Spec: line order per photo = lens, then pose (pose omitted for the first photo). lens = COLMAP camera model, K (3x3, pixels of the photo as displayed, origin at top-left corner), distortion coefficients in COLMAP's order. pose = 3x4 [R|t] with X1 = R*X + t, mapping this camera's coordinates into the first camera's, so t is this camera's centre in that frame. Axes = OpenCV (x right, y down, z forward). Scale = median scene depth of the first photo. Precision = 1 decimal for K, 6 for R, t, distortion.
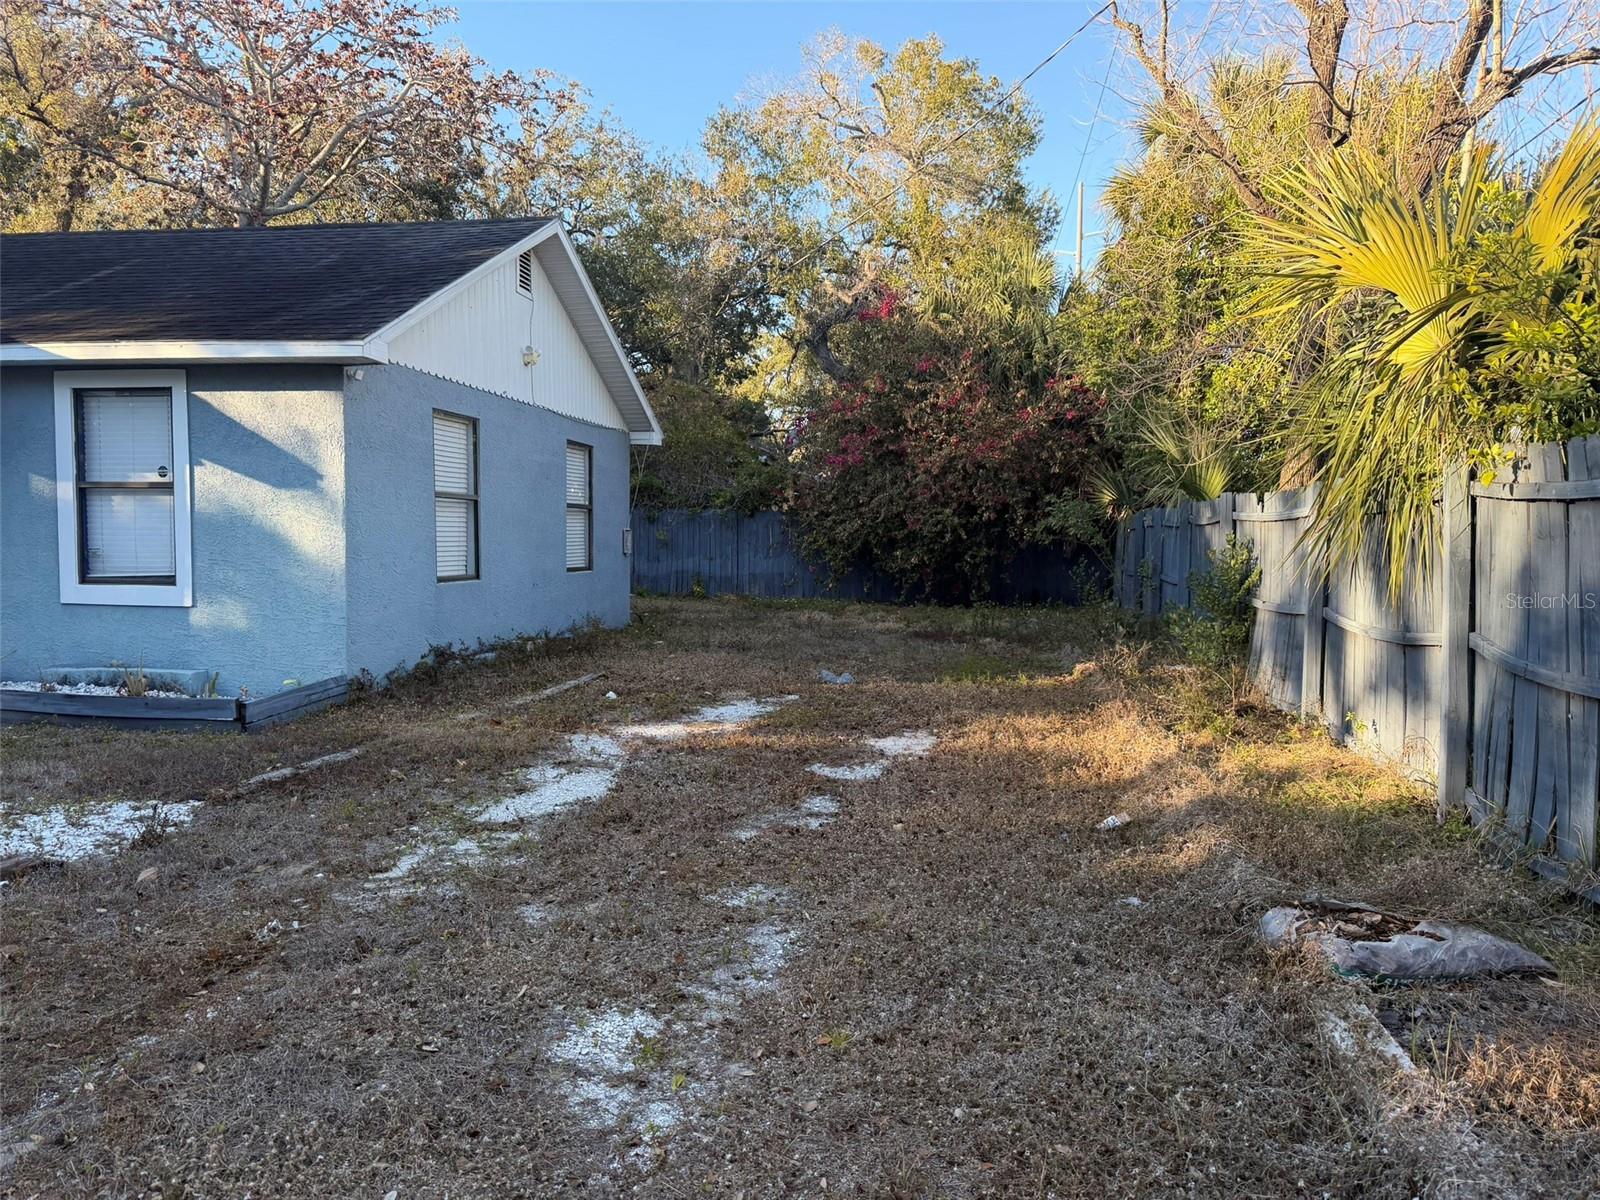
lens RADIAL K [[1184.2, 0, 820.1], [0, 1184.2, 606.0], [0, 0, 1]] dist [0.082304, -0.107845]
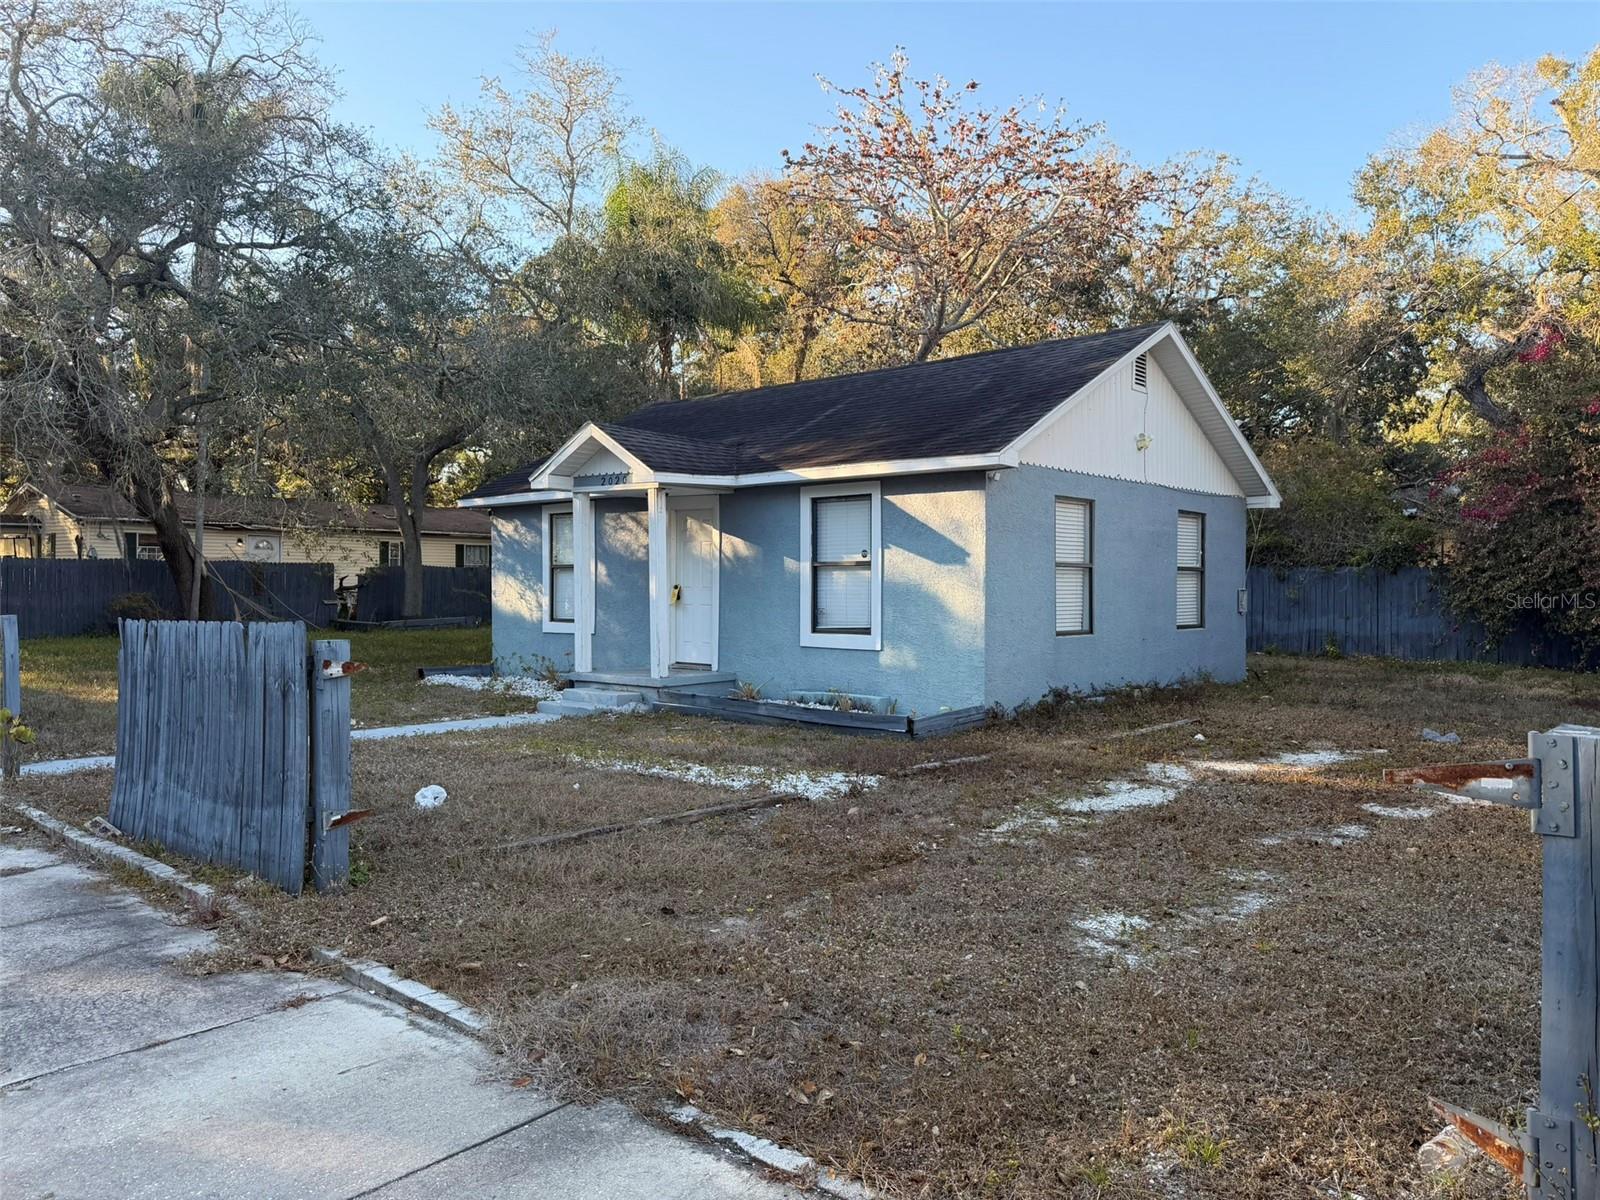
lens RADIAL K [[1184.2, 0, 808.0], [0, 1184.2, 600.8], [0, 0, 1]] dist [0.082304, -0.107845]
pose [[0.856323, -0.001089, -0.516439, 0.090141], [-0.026176, 0.998621, -0.045508, 0.006506], [0.515776, 0.052488, 0.855114, -0.174311]]
